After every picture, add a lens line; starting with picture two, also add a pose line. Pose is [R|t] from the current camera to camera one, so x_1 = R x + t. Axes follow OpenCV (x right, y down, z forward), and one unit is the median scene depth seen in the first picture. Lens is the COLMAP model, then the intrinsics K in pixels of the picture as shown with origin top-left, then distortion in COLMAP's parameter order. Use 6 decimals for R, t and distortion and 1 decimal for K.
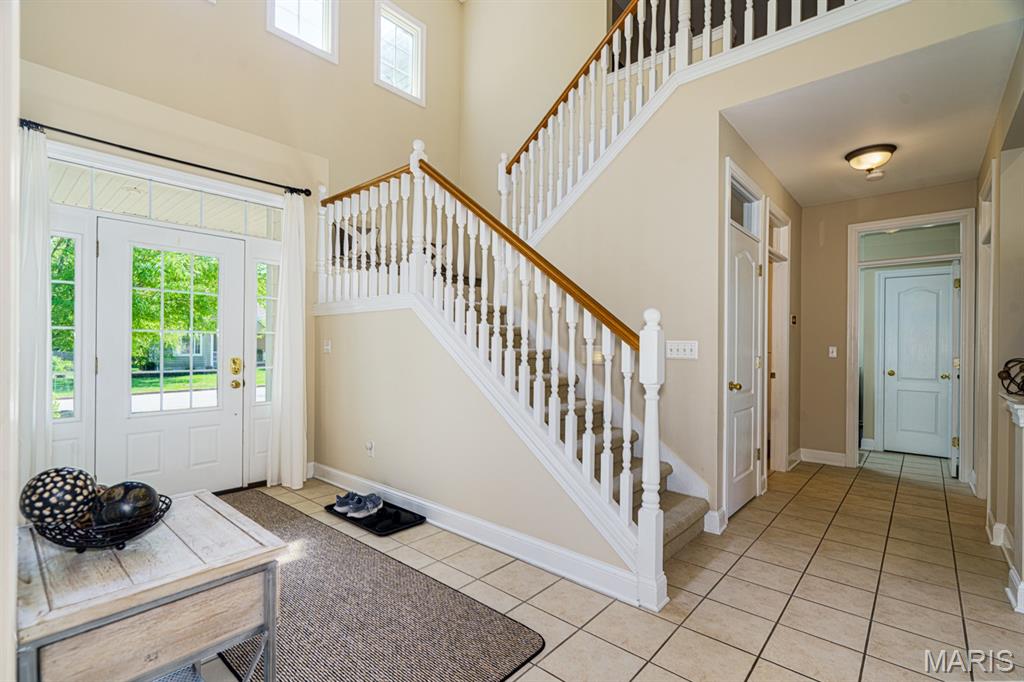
lens RADIAL K [[463.8, 0, 512.0], [0, 463.8, 341.0], [0, 0, 1]] dist [0.001606, 0.000276]
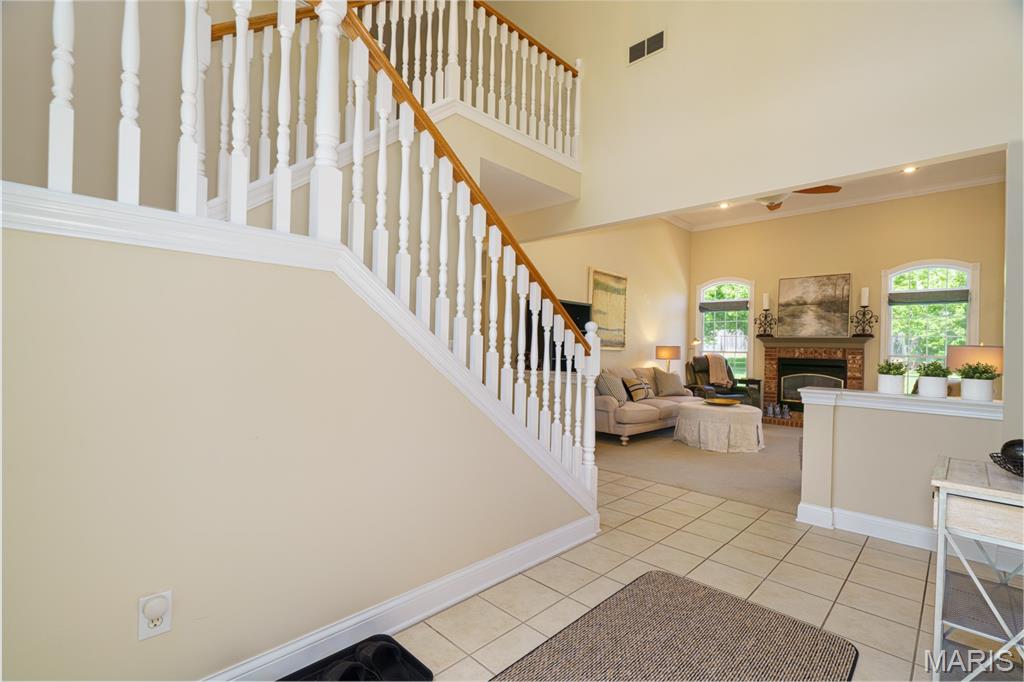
lens RADIAL K [[463.8, 0, 512.0], [0, 463.8, 341.0], [0, 0, 1]] dist [0.001606, 0.000276]
pose [[0.056242, 0.000407, 0.998417, -0.995600], [-0.043107, 0.999068, 0.002021, -0.009101], [-0.997486, -0.043152, 0.056207, 1.040053]]
